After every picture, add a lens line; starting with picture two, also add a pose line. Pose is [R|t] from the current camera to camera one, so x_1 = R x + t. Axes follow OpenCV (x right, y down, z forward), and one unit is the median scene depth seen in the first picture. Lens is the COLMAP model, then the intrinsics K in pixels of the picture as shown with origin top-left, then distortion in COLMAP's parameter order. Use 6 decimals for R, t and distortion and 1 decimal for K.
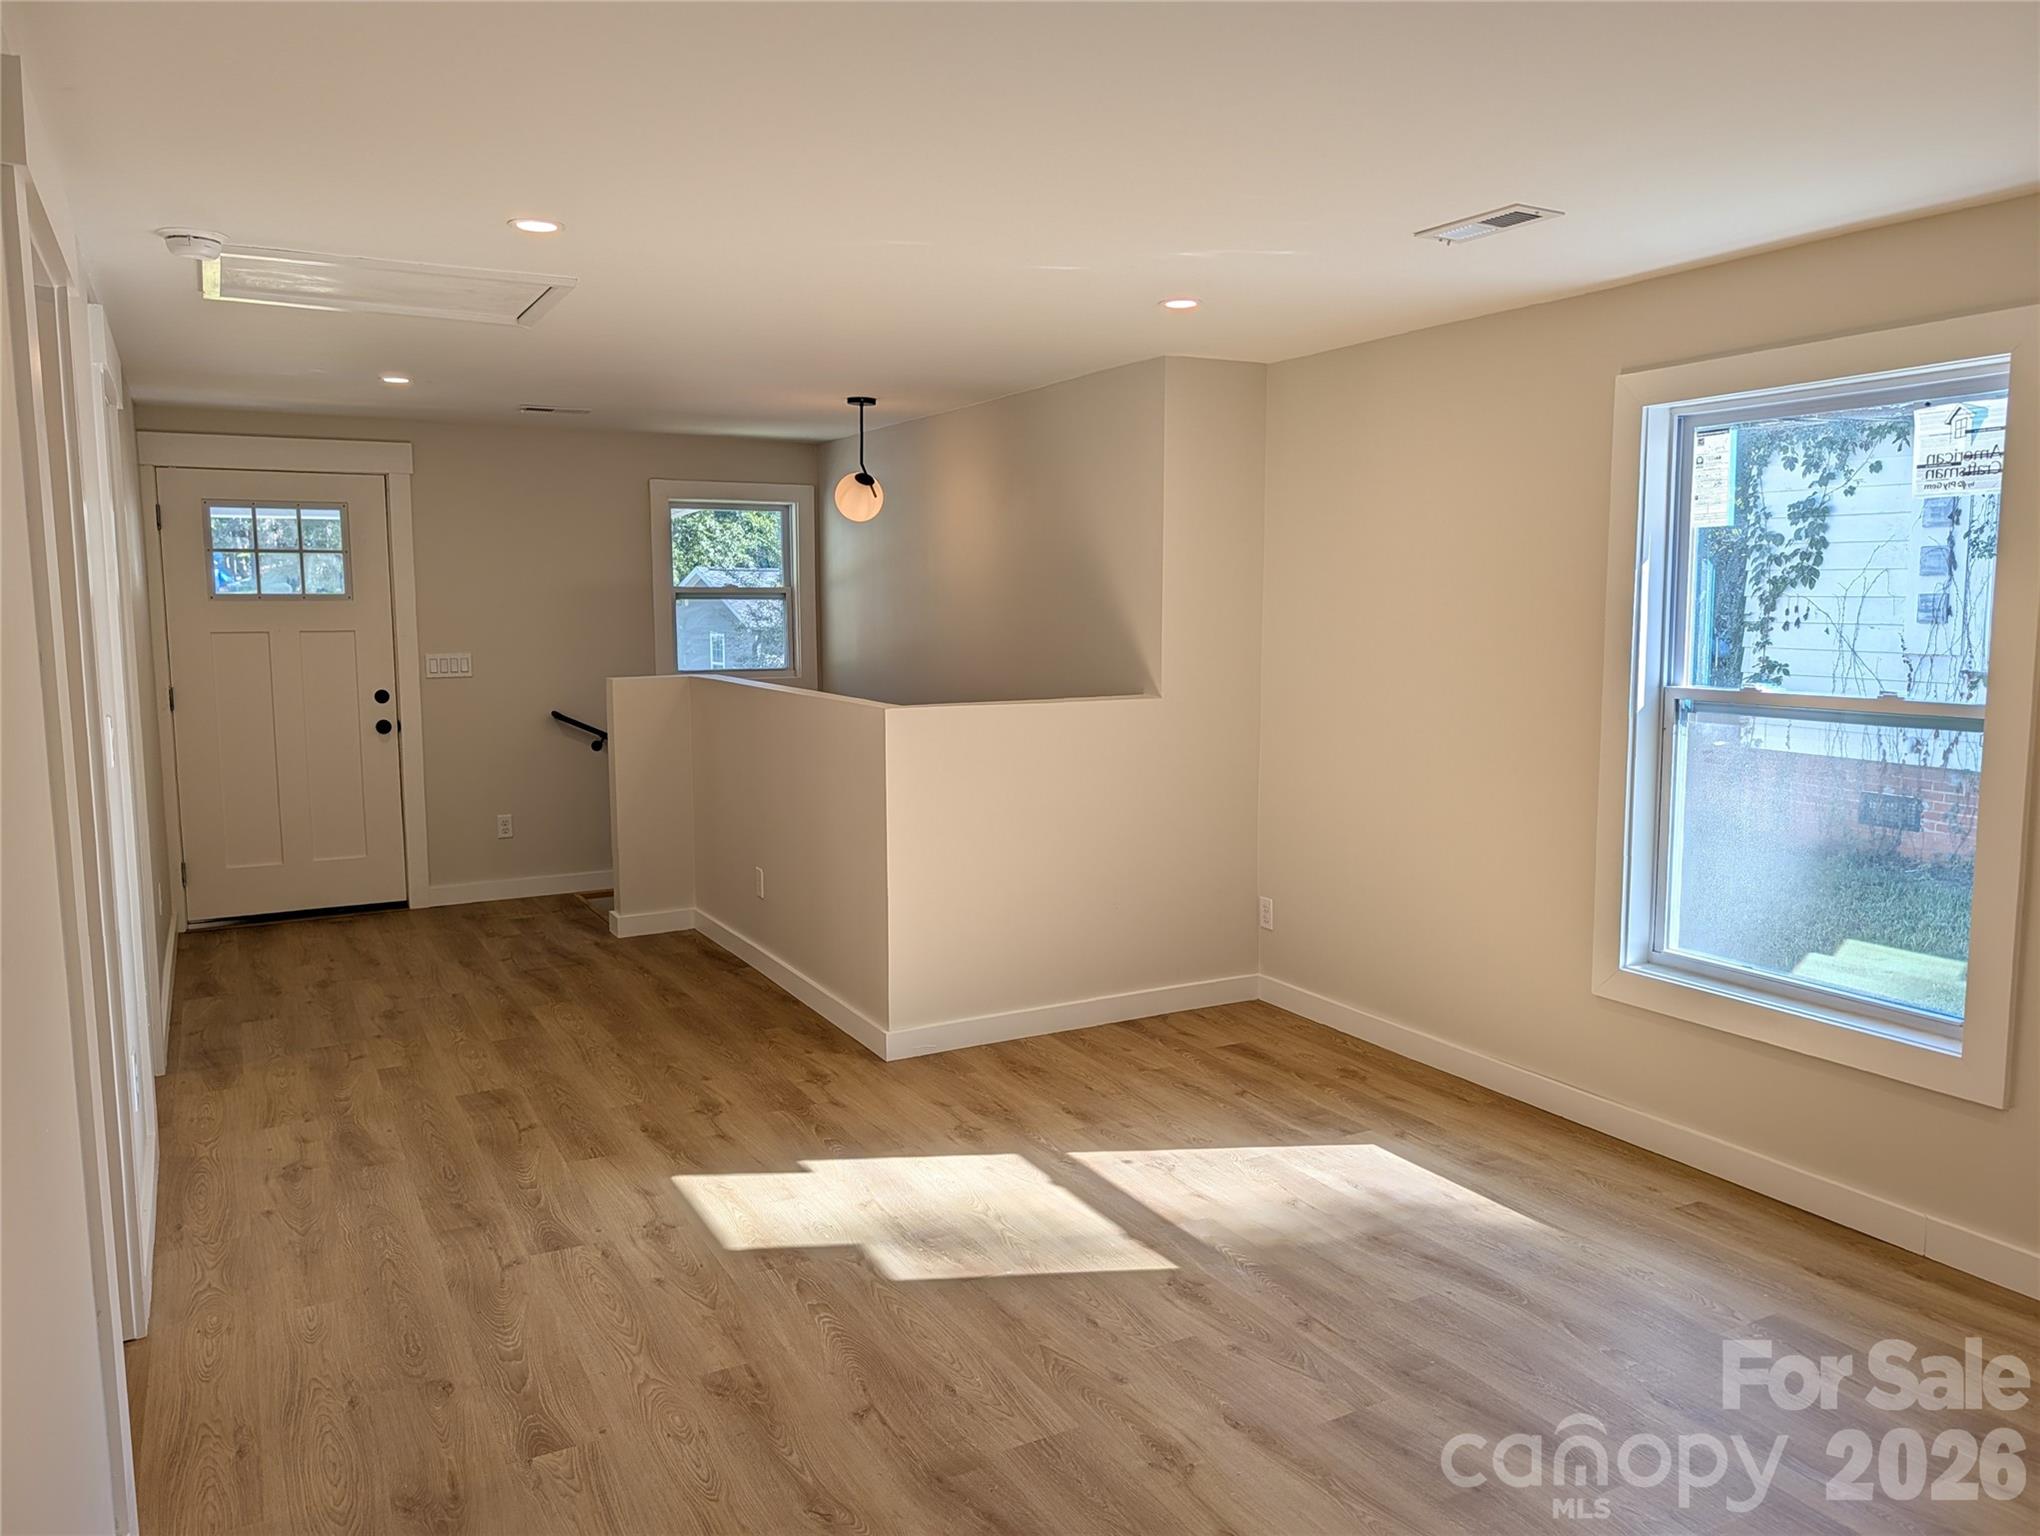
lens RADIAL K [[1447.0, 0, 1020.0], [0, 1447.0, 768.0], [0, 0, 1]] dist [-0.003584, -0.004415]
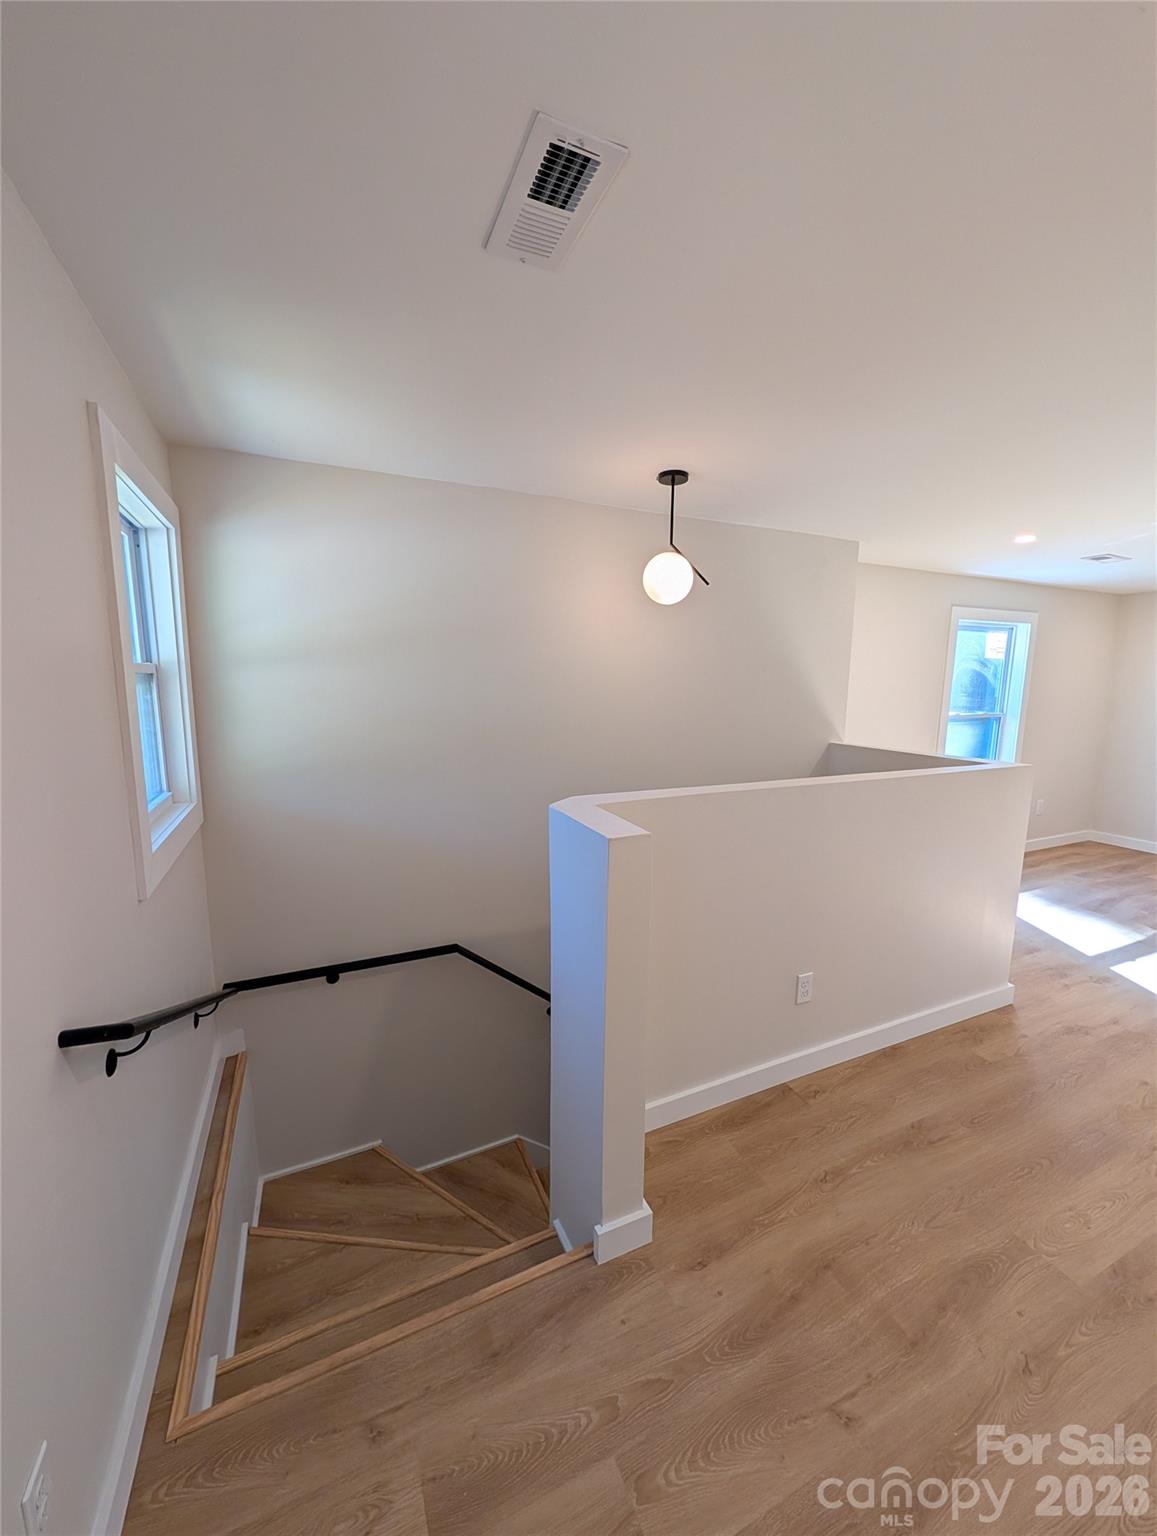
lens RADIAL K [[592.7, 0, 586.2], [0, 592.7, 763.6], [0, 0, 1]] dist [-0.001856, 0.001674]
pose [[0.077746, -0.144369, 0.986465, -0.954526], [0.110639, 0.984598, 0.135376, -0.234099], [-0.990815, 0.098616, 0.092521, 1.871577]]
